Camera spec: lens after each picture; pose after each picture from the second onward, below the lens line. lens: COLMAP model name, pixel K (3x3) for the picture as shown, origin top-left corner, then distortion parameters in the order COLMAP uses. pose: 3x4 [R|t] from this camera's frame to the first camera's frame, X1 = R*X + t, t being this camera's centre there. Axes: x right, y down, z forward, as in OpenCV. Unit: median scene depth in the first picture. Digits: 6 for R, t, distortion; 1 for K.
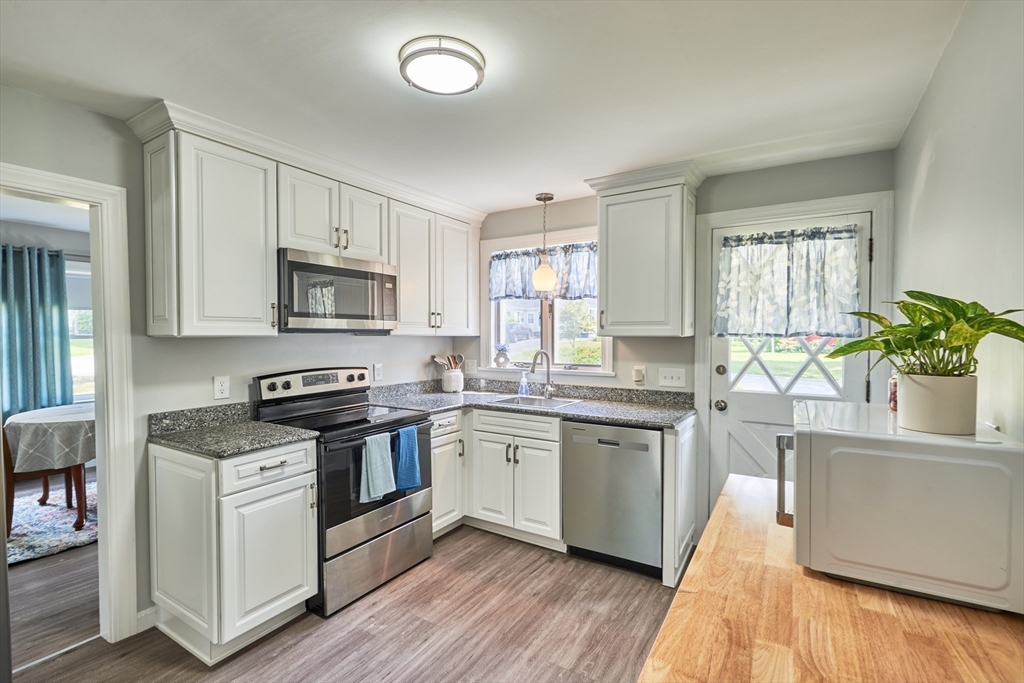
lens RADIAL K [[475.1, 0, 506.0], [0, 475.1, 339.3], [0, 0, 1]] dist [-0.000028, -0.002261]
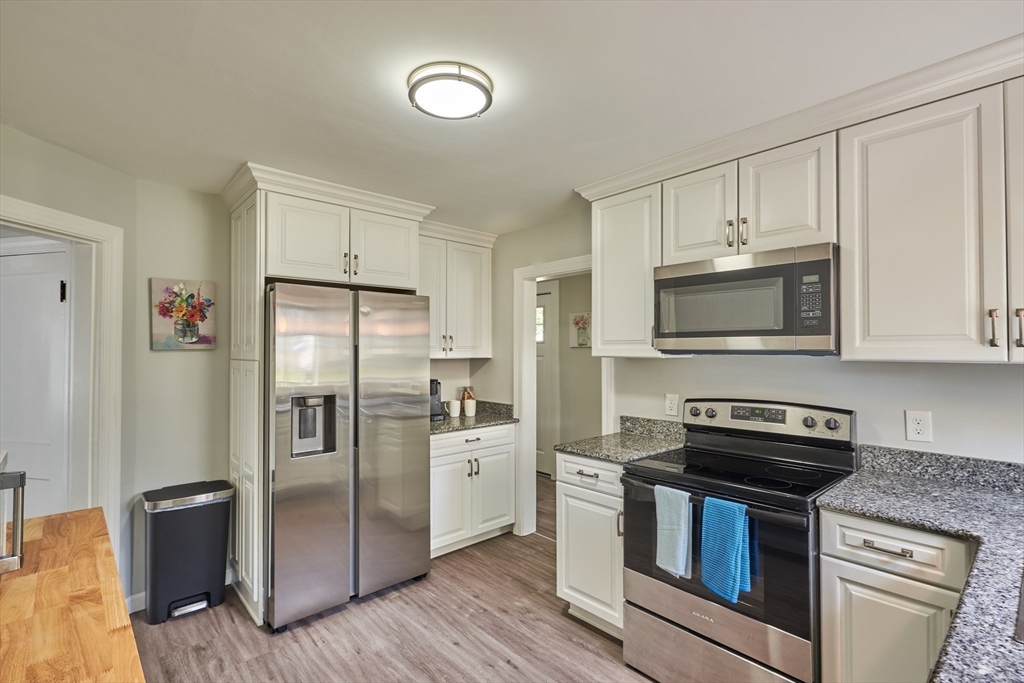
lens RADIAL K [[475.1, 0, 515.2], [0, 475.1, 343.6], [0, 0, 1]] dist [-0.000028, -0.002261]
pose [[-0.261687, -0.012592, -0.965071, 0.527108], [-0.013537, 0.999864, -0.009375, -0.021584], [0.965058, 0.010610, -0.261822, 0.938987]]
